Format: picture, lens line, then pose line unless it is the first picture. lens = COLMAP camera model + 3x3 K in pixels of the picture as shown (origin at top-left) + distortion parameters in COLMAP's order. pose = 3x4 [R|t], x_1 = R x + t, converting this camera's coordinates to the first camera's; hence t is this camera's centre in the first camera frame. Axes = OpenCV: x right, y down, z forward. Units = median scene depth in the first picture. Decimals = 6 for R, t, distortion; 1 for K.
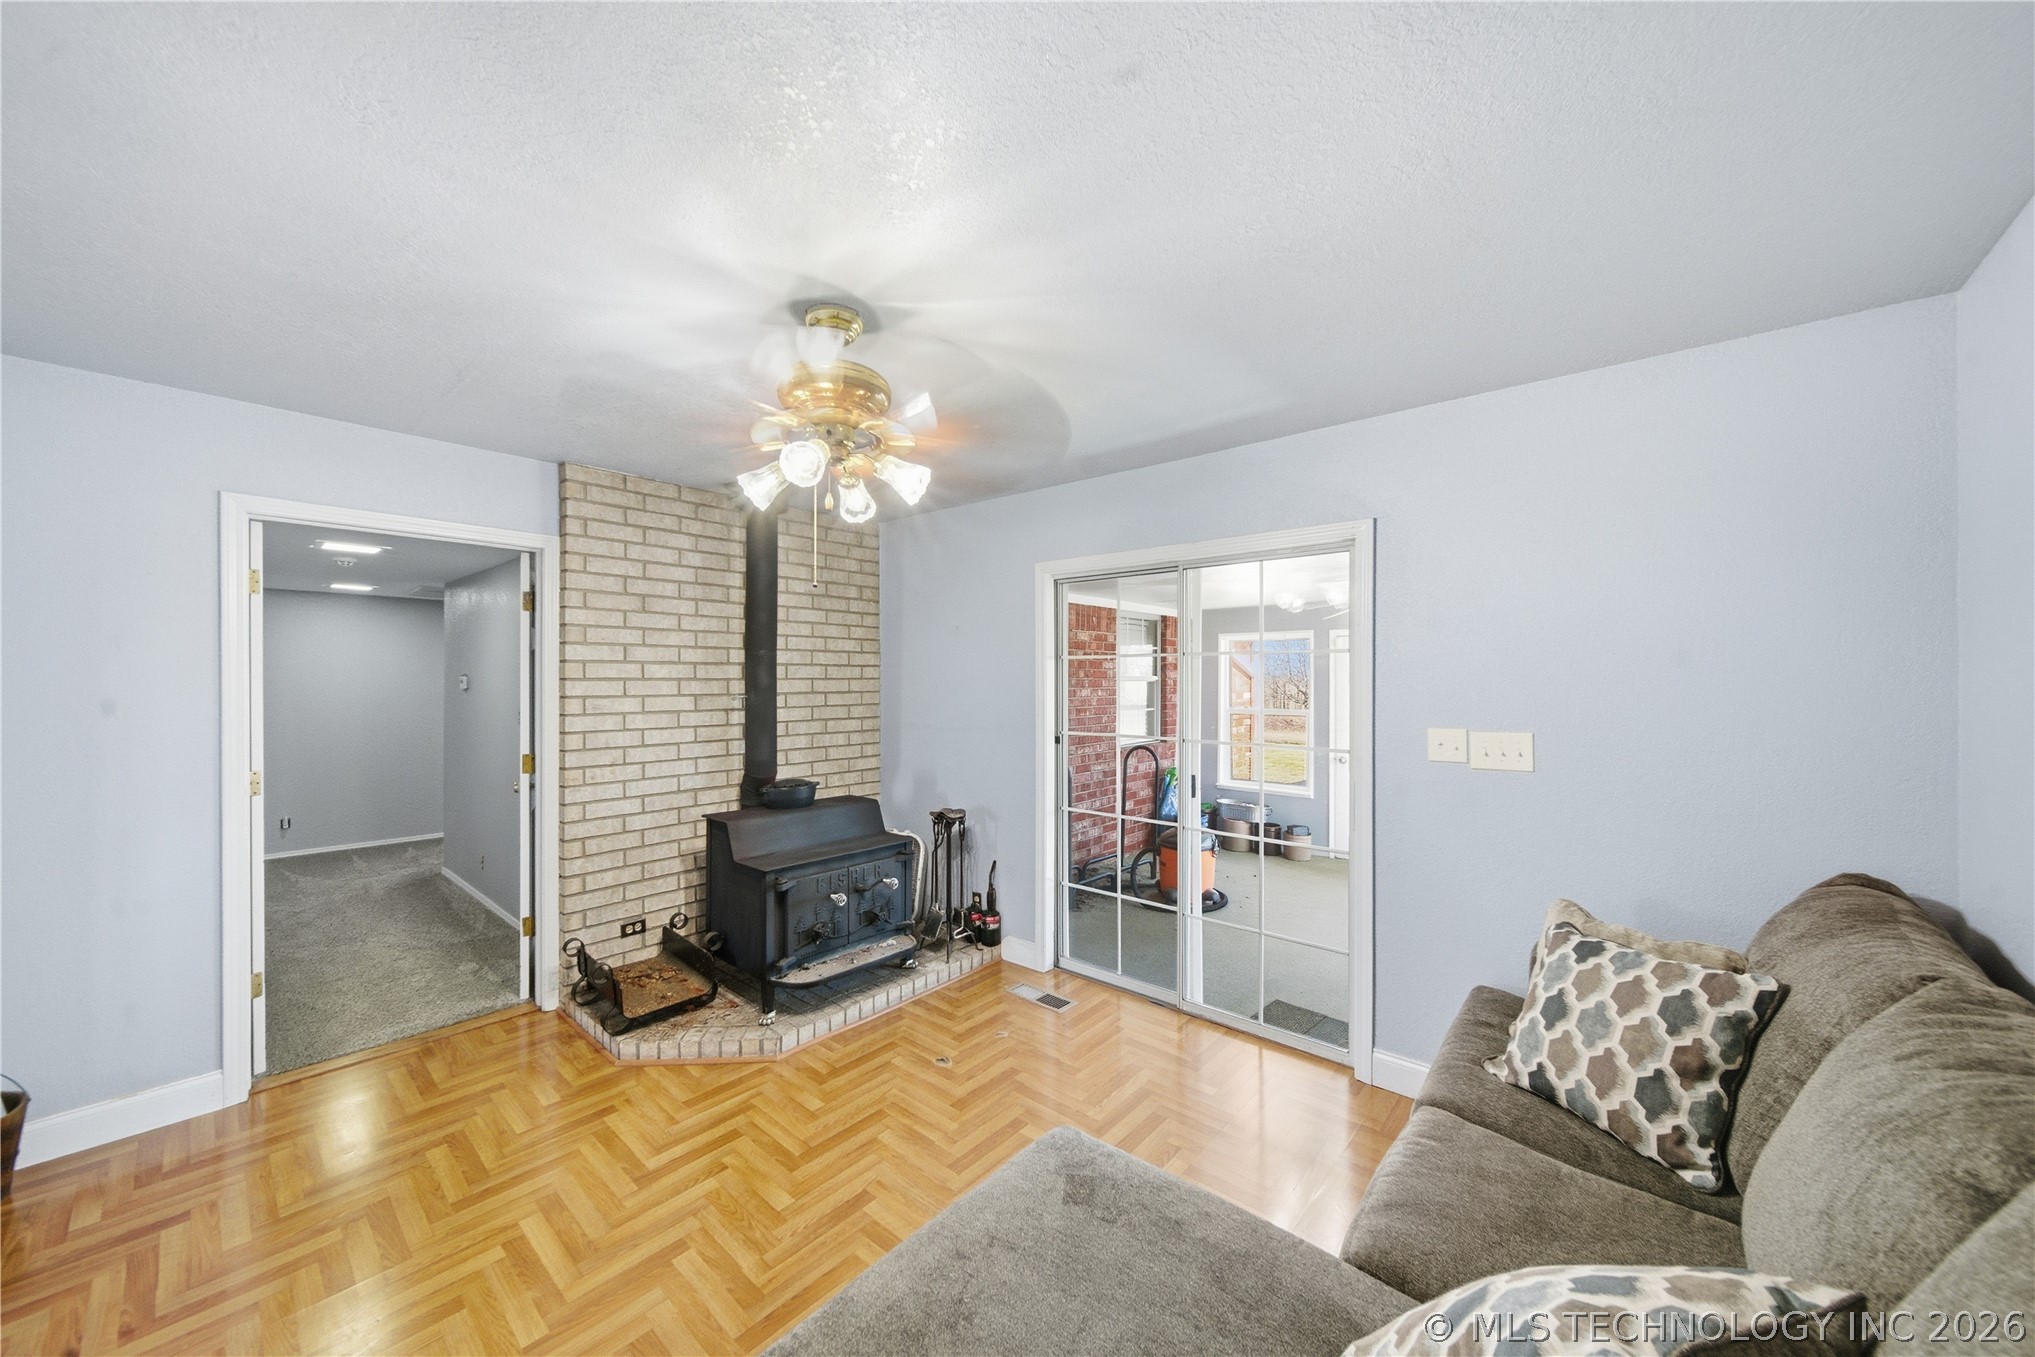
lens RADIAL K [[732.0, 0, 1007.0], [0, 732.0, 675.1], [0, 0, 1]] dist [-0.001671, -0.000419]
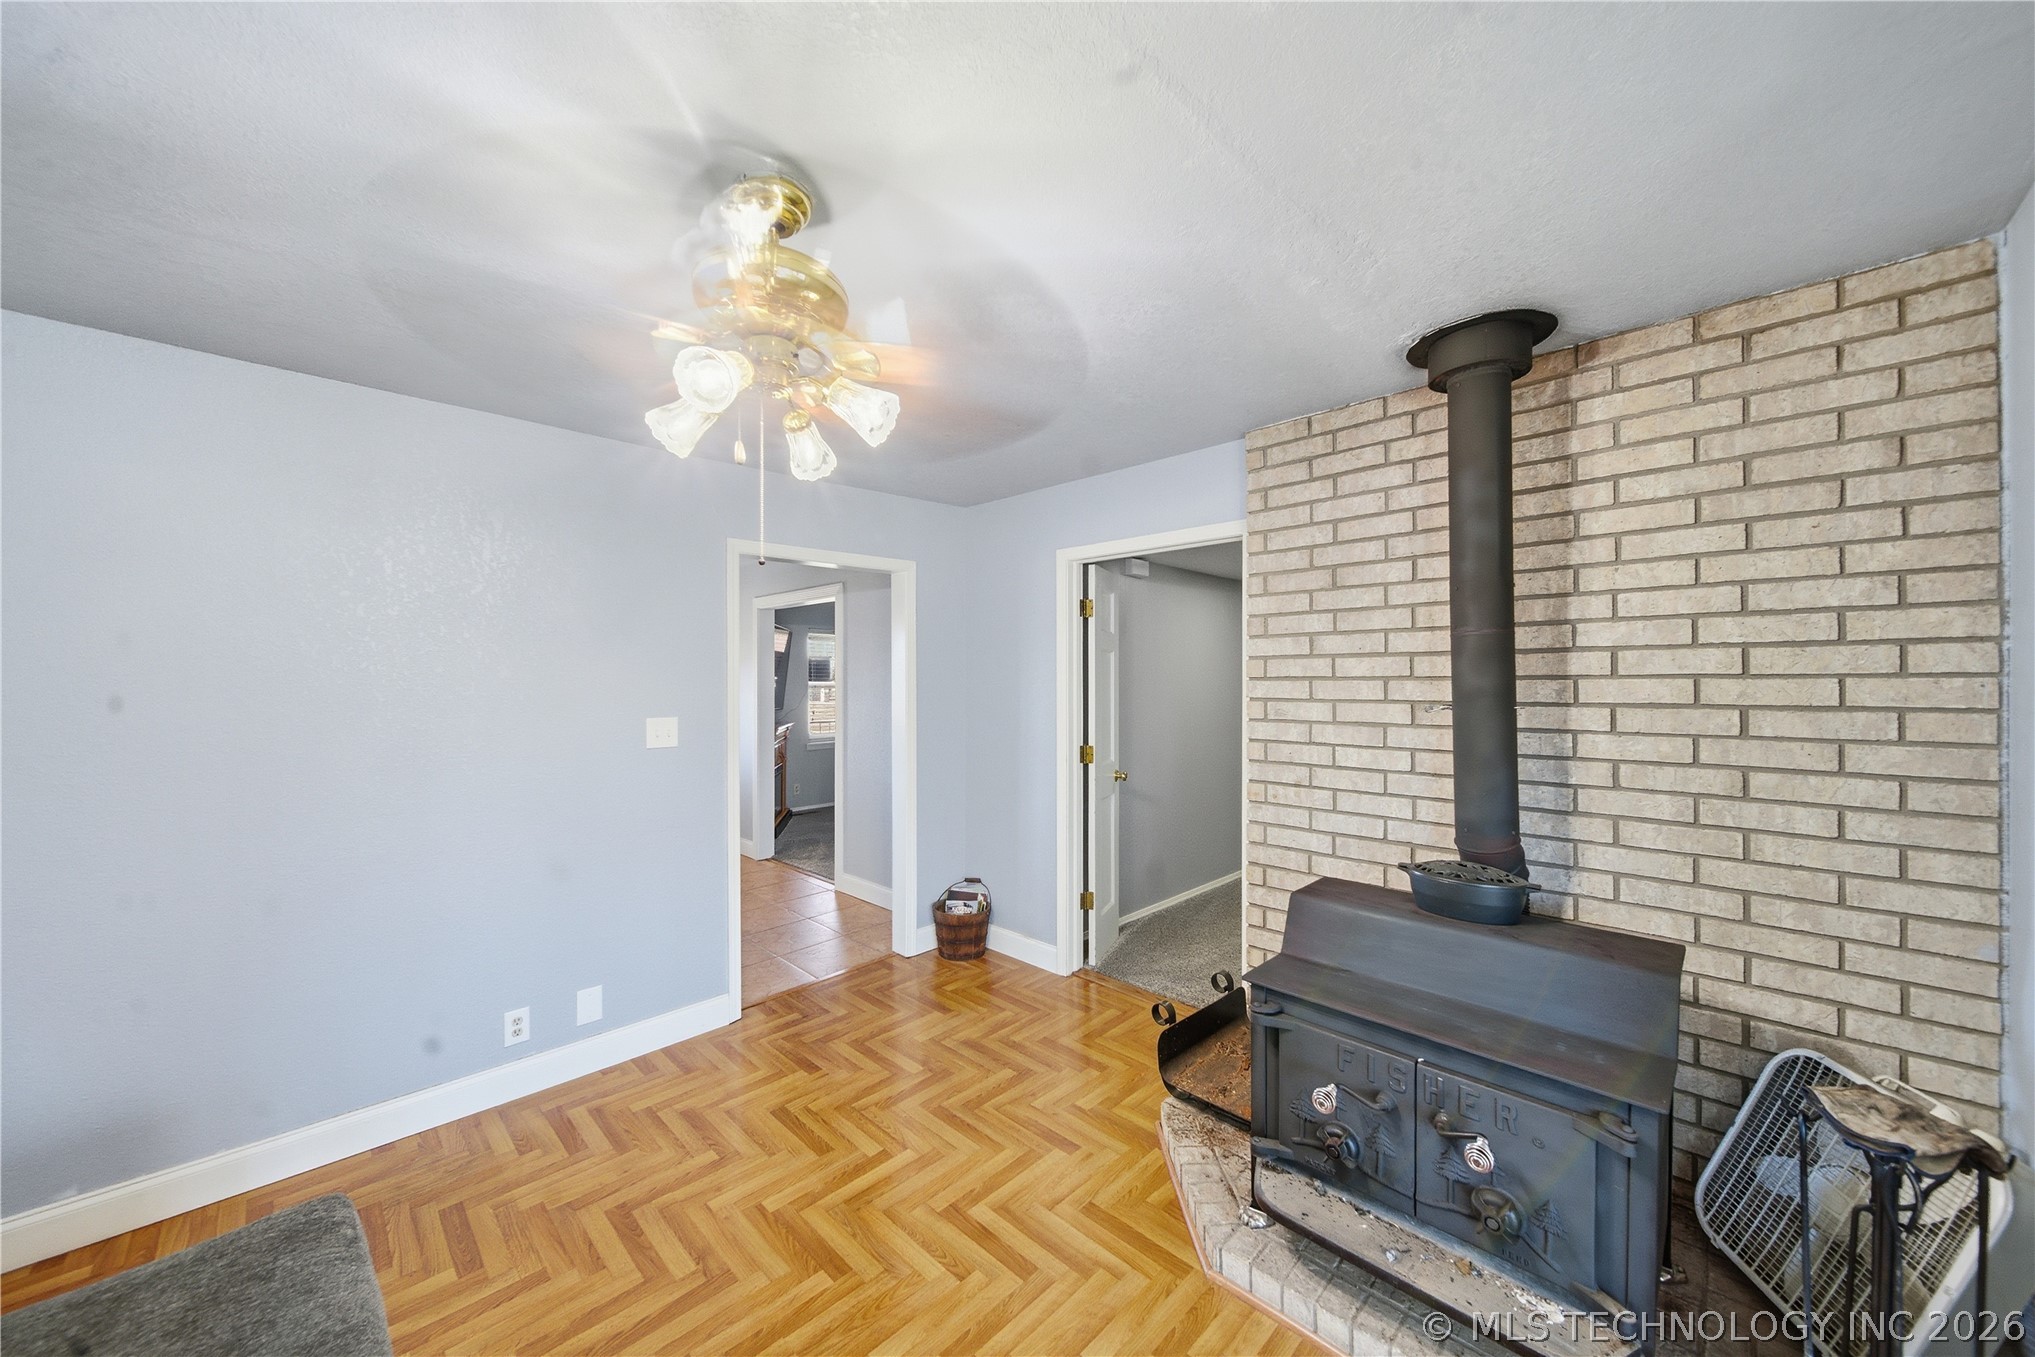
lens RADIAL K [[732.0, 0, 1007.0], [0, 732.0, 675.1], [0, 0, 1]] dist [-0.001671, -0.000419]
pose [[-0.076951, -0.004212, -0.997026, 0.274733], [0.009311, 0.999944, -0.004943, 0.003064], [0.996991, -0.009664, -0.076908, 0.719281]]
